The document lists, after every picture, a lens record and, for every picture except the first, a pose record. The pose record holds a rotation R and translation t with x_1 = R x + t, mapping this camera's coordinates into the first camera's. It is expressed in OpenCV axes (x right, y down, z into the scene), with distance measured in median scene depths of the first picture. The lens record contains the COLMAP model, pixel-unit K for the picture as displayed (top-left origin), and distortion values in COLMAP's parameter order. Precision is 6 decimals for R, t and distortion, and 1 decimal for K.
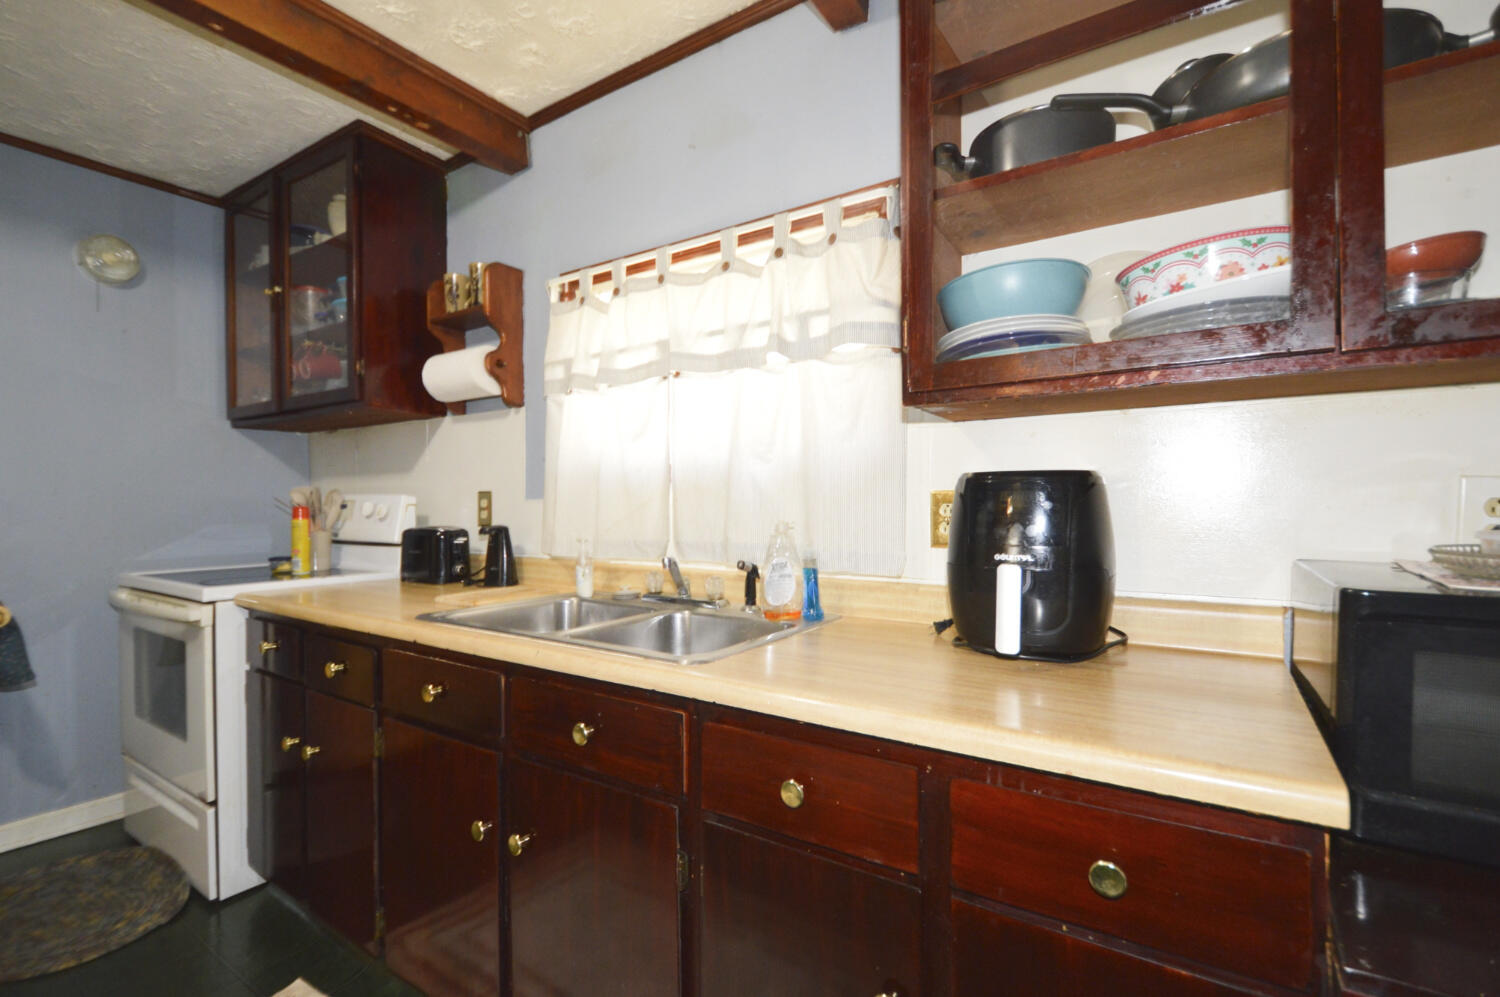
lens RADIAL K [[670.8, 0, 748.2], [0, 670.8, 509.6], [0, 0, 1]] dist [0.010876, -0.008753]
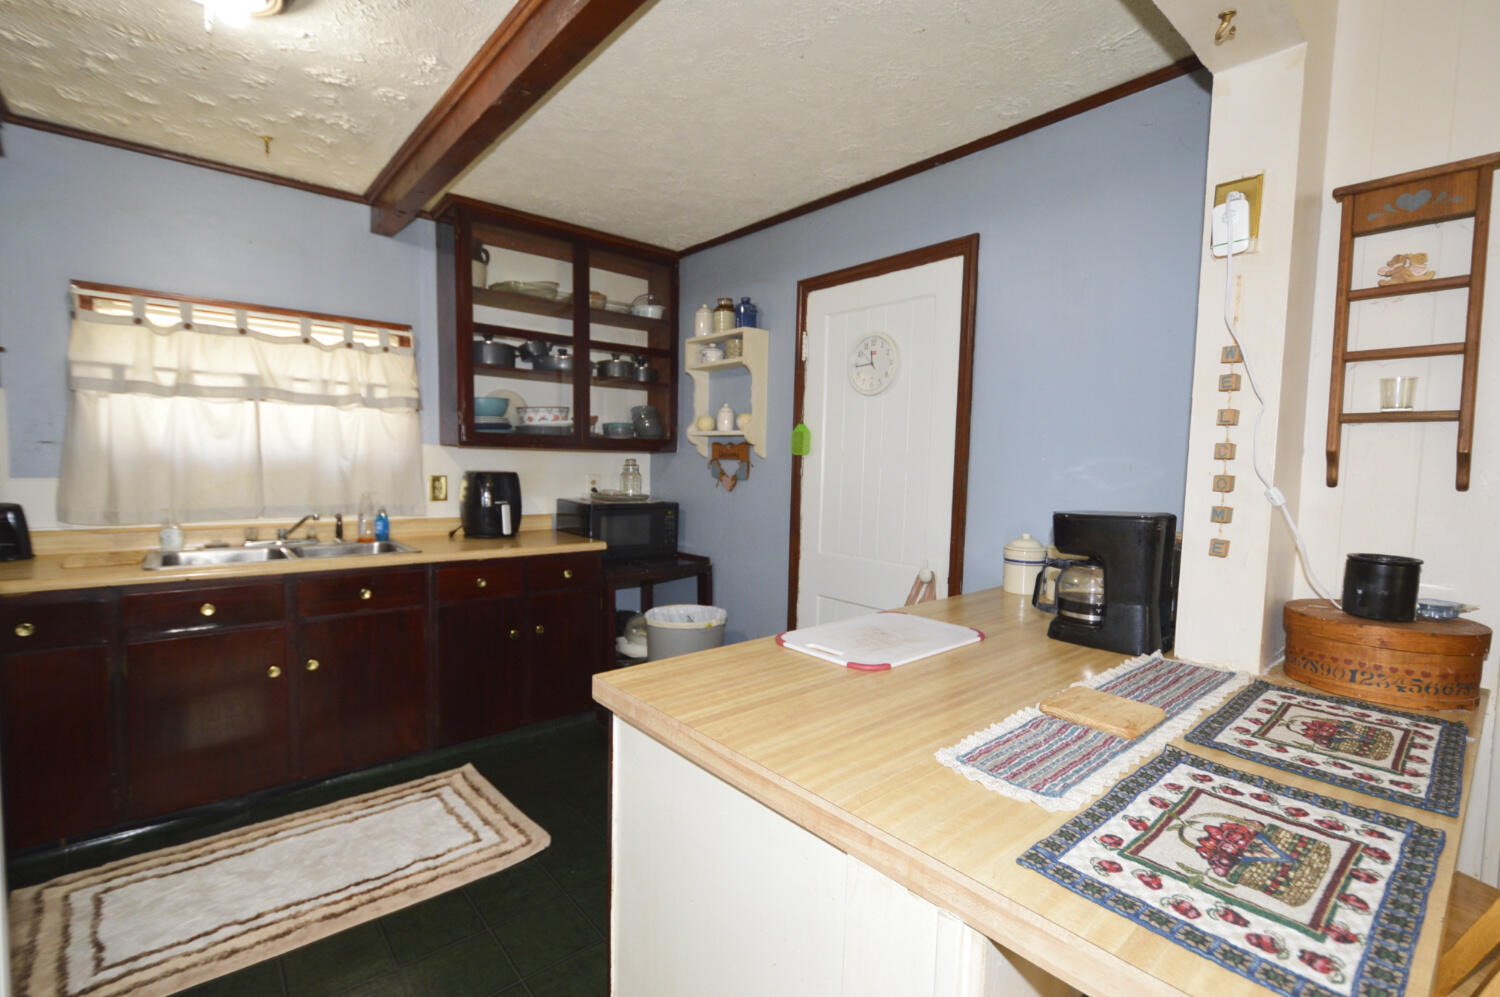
lens RADIAL K [[670.8, 0, 748.2], [0, 670.8, 509.6], [0, 0, 1]] dist [0.010876, -0.008753]
pose [[0.278438, -0.060532, 0.958545, -1.159069], [-0.014816, 0.997623, 0.067304, -0.060502], [-0.960340, -0.032942, 0.276879, -0.458947]]
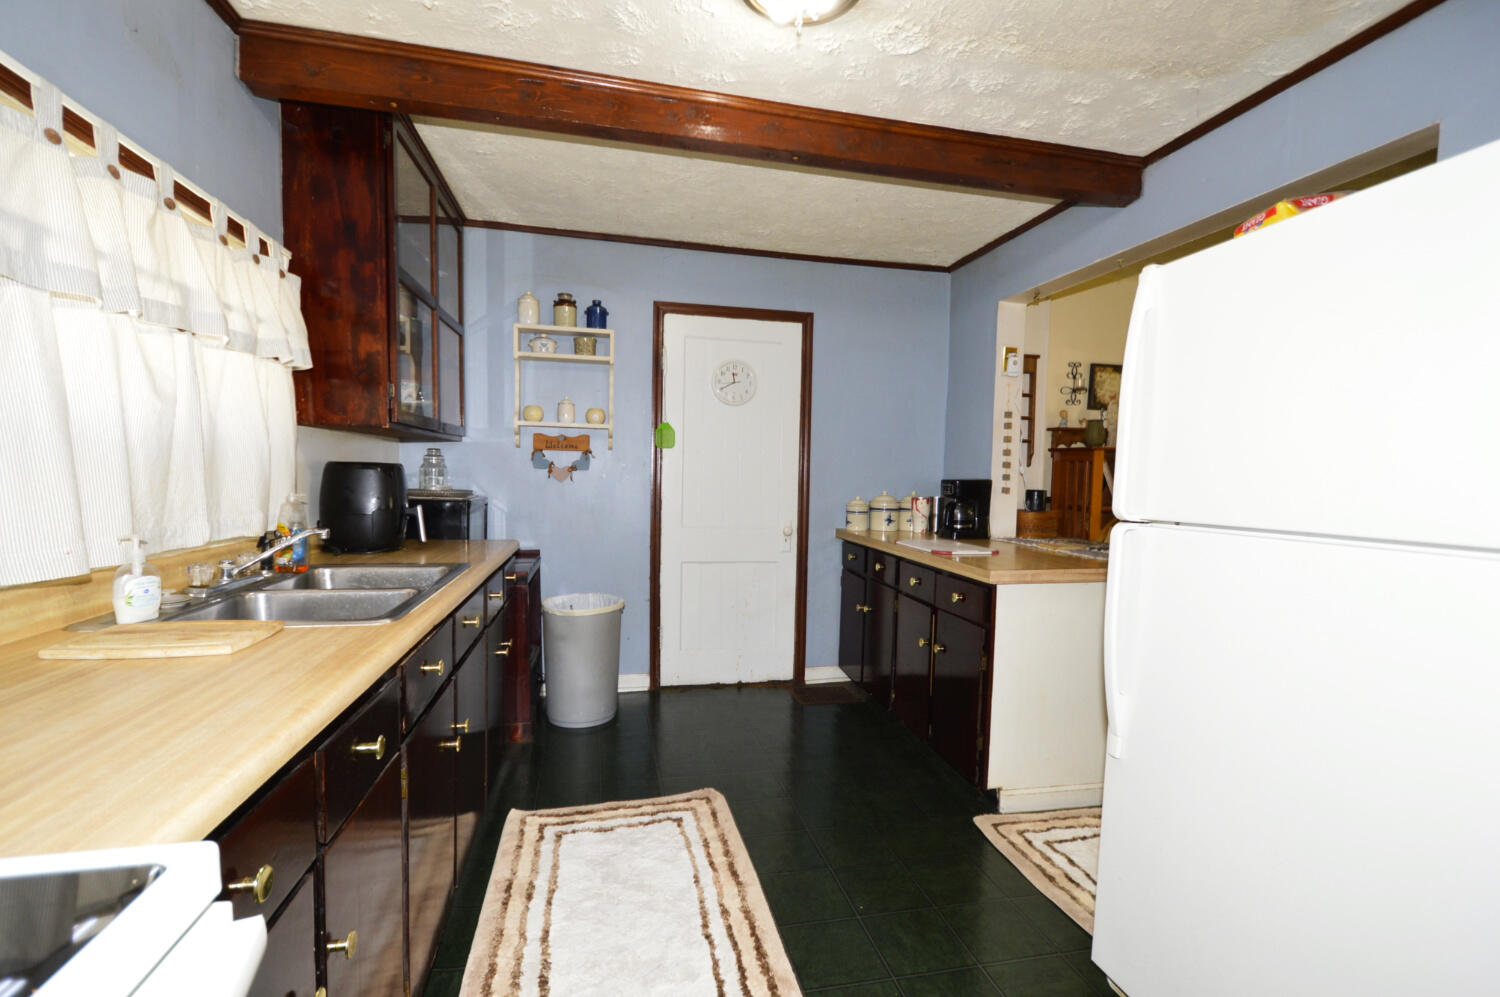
lens RADIAL K [[670.8, 0, 748.2], [0, 670.8, 509.6], [0, 0, 1]] dist [0.010876, -0.008753]
pose [[-0.717145, -0.053661, 0.694855, -1.099337], [-0.011712, 0.997818, 0.064970, -0.037192], [-0.696825, 0.038455, -0.716209, 1.033522]]
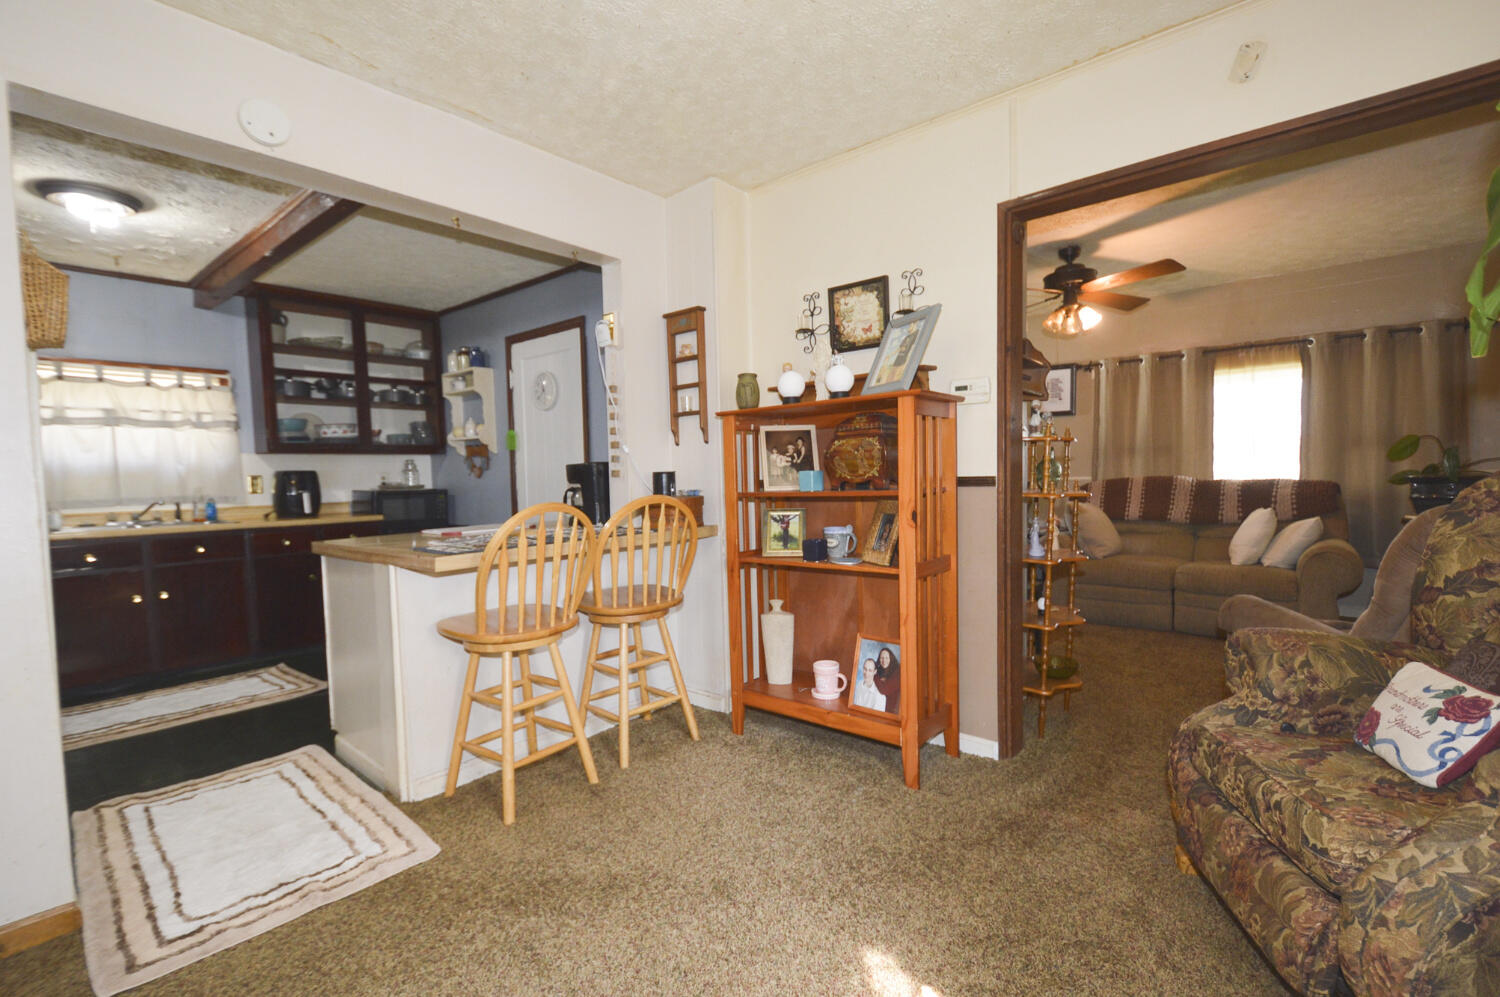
lens RADIAL K [[670.8, 0, 748.2], [0, 670.8, 509.6], [0, 0, 1]] dist [0.010876, -0.008753]
pose [[0.120018, -0.052366, 0.991390, -1.904372], [0.031353, 0.998310, 0.048936, 0.038063], [-0.992277, 0.025210, 0.121457, -1.251033]]
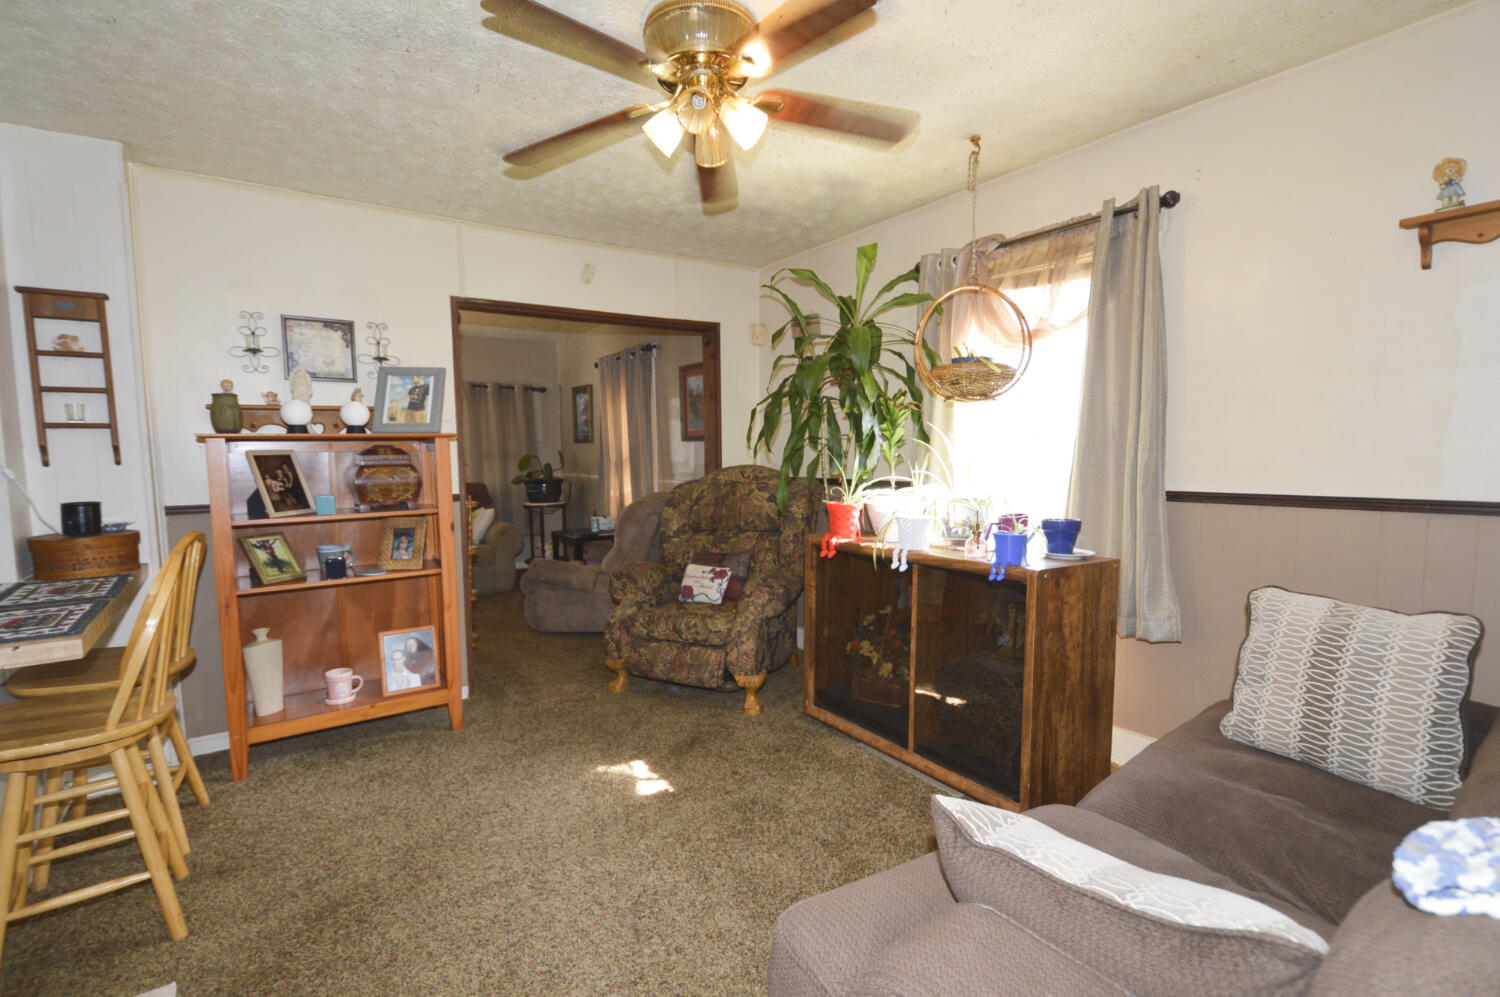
lens RADIAL K [[694.4, 0, 746.7], [0, 694.4, 510.3], [0, 0, 1]] dist [-0.009425, -0.000145]
pose [[-0.934411, -0.024976, 0.355320, -1.927980], [0.010676, 0.995127, 0.098026, -0.075016], [-0.356037, 0.095390, -0.929591, -0.143987]]
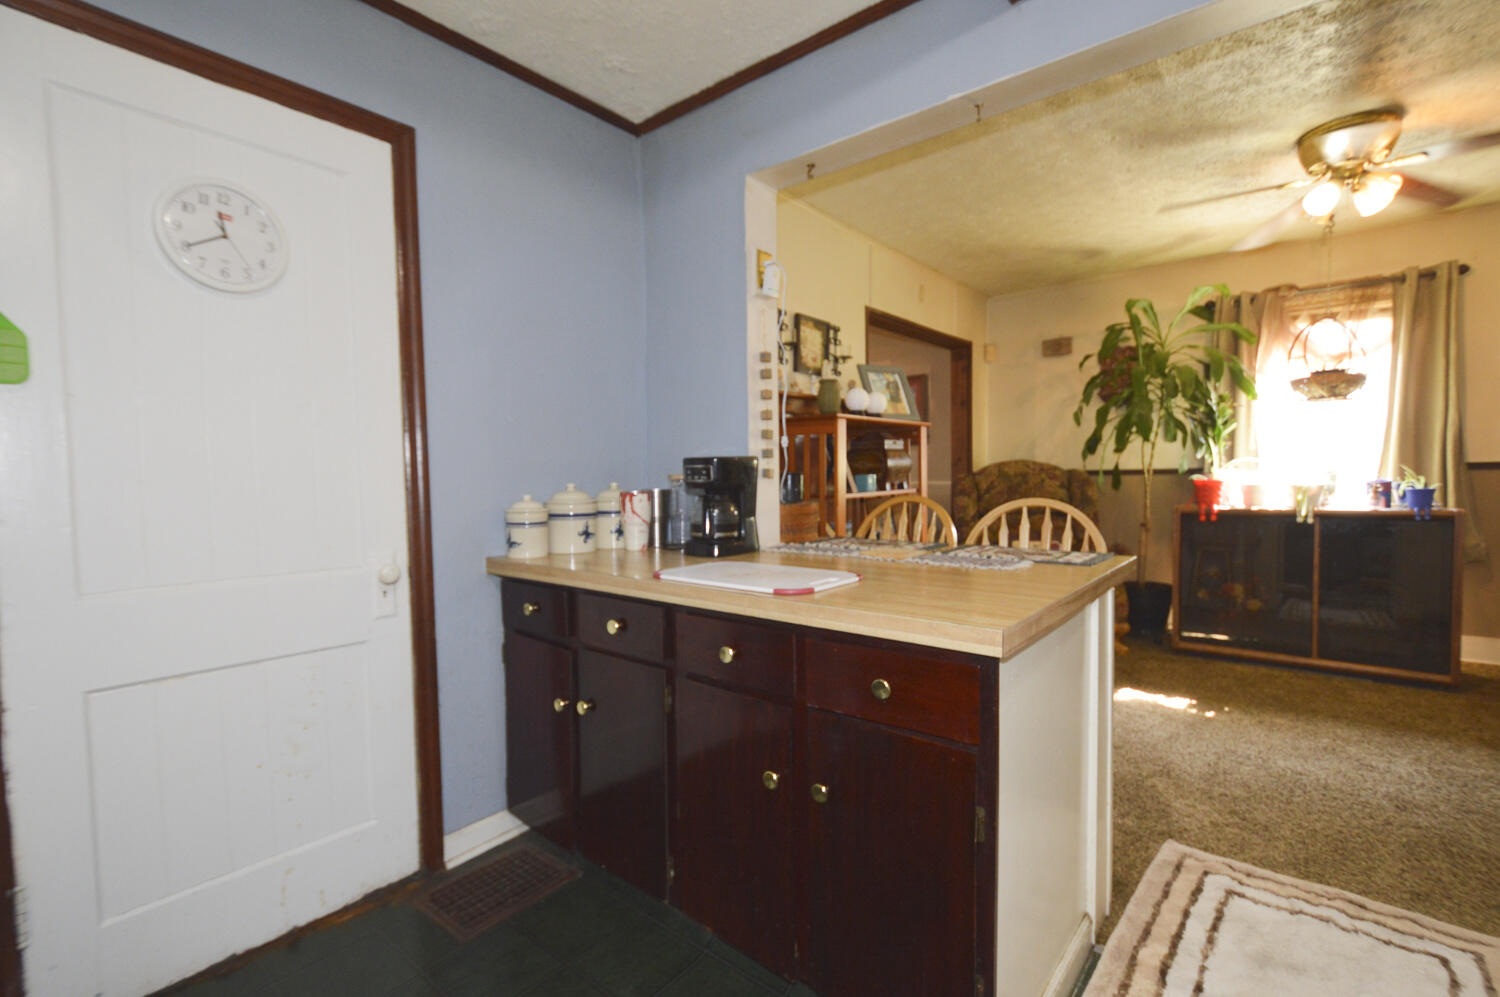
lens RADIAL K [[670.8, 0, 748.2], [0, 670.8, 509.6], [0, 0, 1]] dist [0.010876, -0.008753]
pose [[-0.994494, 0.007949, 0.104494, -0.428265], [0.014469, 0.997985, 0.061786, 0.010140], [-0.103792, 0.062957, -0.992604, 0.433066]]
